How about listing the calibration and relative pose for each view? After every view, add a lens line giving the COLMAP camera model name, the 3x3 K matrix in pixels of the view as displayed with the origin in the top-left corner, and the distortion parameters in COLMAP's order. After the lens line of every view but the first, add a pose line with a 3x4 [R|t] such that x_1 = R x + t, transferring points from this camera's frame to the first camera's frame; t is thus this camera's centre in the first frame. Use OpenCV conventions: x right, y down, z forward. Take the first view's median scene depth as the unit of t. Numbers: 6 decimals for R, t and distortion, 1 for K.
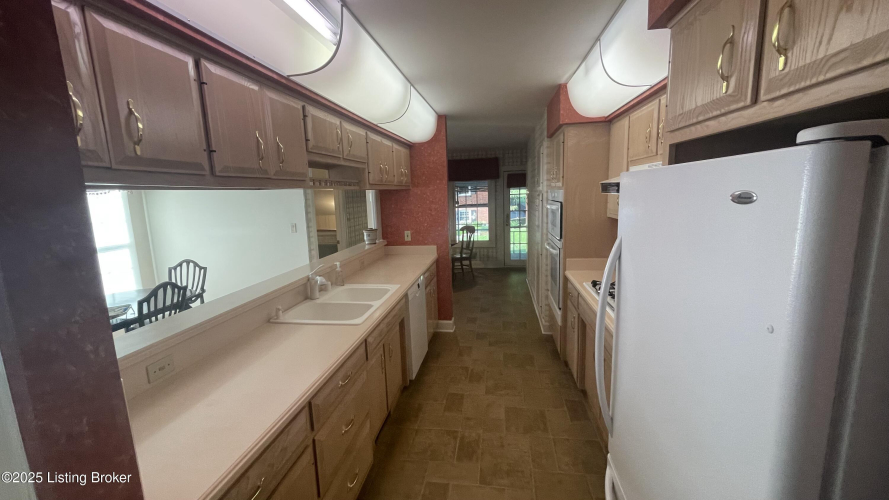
lens RADIAL K [[362.1, 0, 442.4], [0, 362.1, 251.5], [0, 0, 1]] dist [-0.001419, -0.000540]
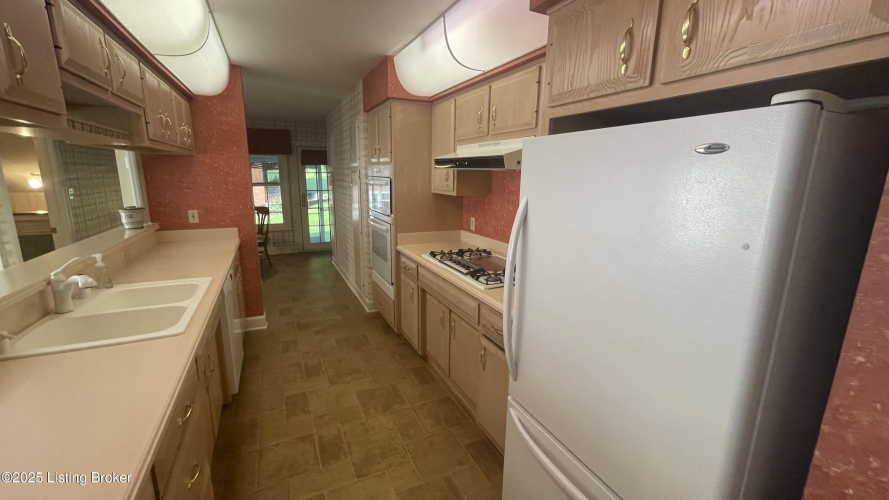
lens RADIAL K [[362.1, 0, 444.8], [0, 362.1, 250.2], [0, 0, 1]] dist [-0.001419, -0.000540]
pose [[0.826294, -0.071772, 0.558647, -0.103442], [0.049300, 0.997257, 0.055203, 0.013897], [-0.561077, -0.018073, 0.827567, 0.071137]]
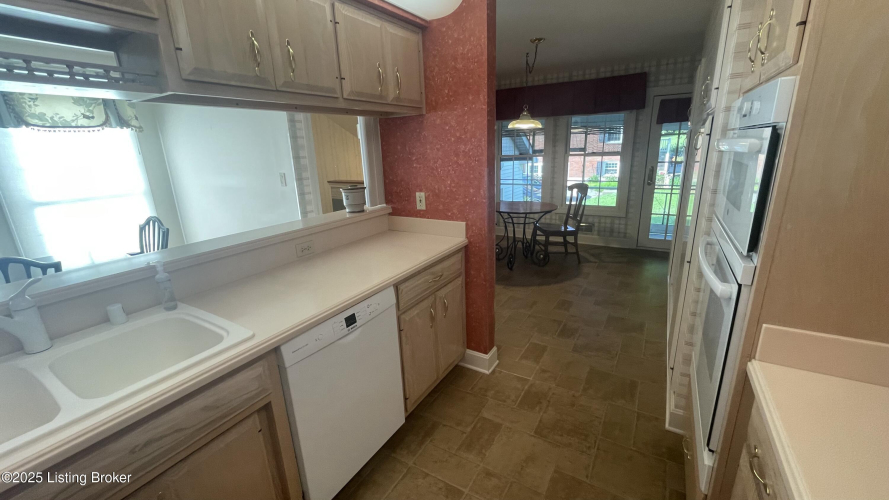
lens RADIAL K [[362.1, 0, 439.1], [0, 362.1, 250.0], [0, 0, 1]] dist [-0.001419, -0.000540]
pose [[0.924376, 0.106342, -0.366360, 0.172952], [-0.057937, 0.988355, 0.140703, -0.056459], [0.377057, -0.108837, 0.919773, 0.550577]]
